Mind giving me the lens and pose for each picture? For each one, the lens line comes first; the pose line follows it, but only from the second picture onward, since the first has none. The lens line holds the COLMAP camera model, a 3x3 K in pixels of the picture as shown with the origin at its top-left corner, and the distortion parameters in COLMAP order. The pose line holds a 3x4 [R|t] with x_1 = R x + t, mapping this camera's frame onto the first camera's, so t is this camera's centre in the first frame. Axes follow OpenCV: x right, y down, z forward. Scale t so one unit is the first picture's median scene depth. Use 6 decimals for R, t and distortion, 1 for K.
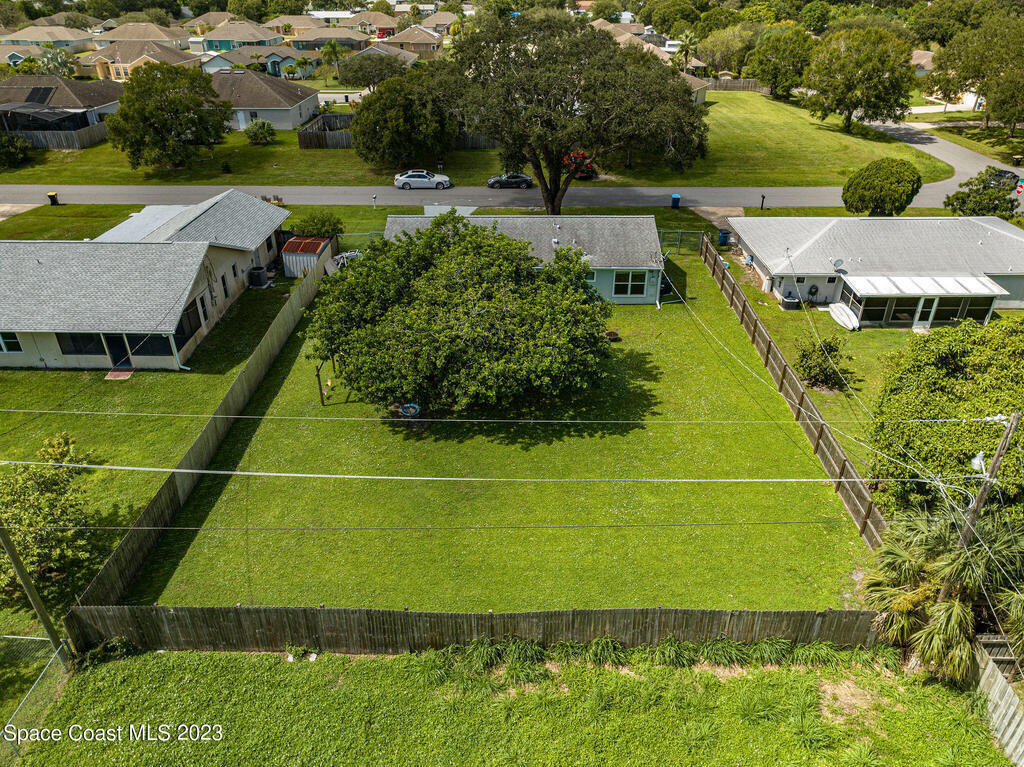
lens RADIAL K [[683.6, 0, 512.0], [0, 683.6, 383.5], [0, 0, 1]] dist [-0.005918, 0.013532]
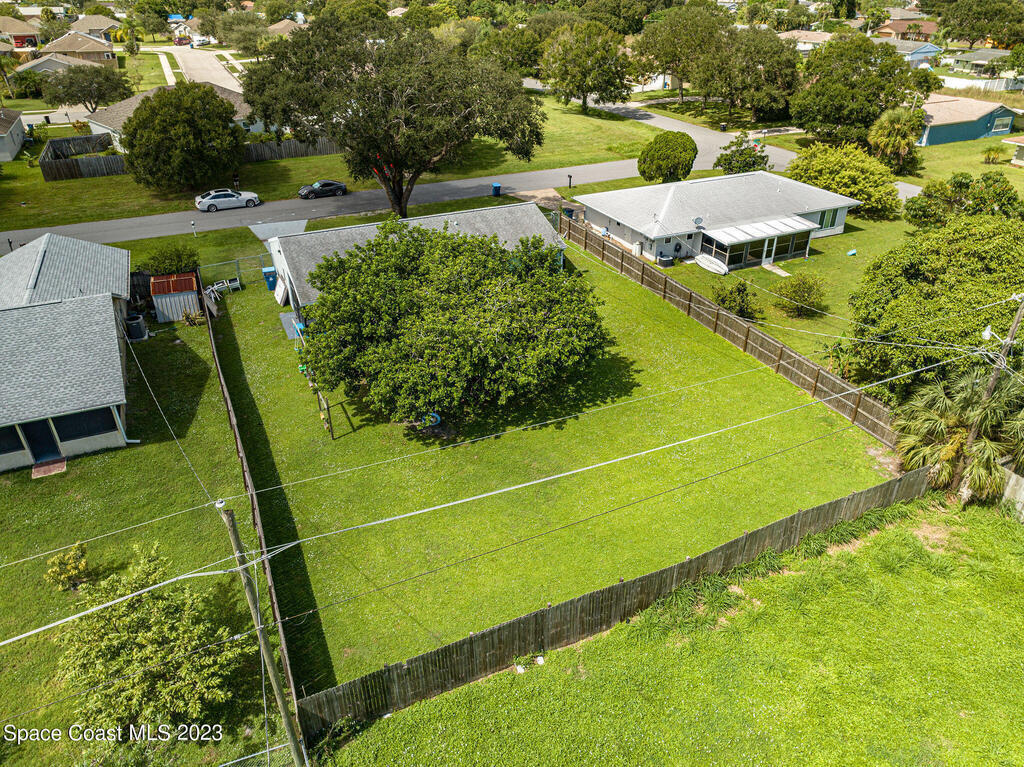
lens RADIAL K [[683.6, 0, 512.0], [0, 683.6, 383.5], [0, 0, 1]] dist [-0.005918, 0.013532]
pose [[0.906098, -0.218257, 0.362423, -0.284906], [0.217846, 0.975055, 0.042554, -0.022072], [-0.362670, 0.040394, 0.931042, 0.031268]]
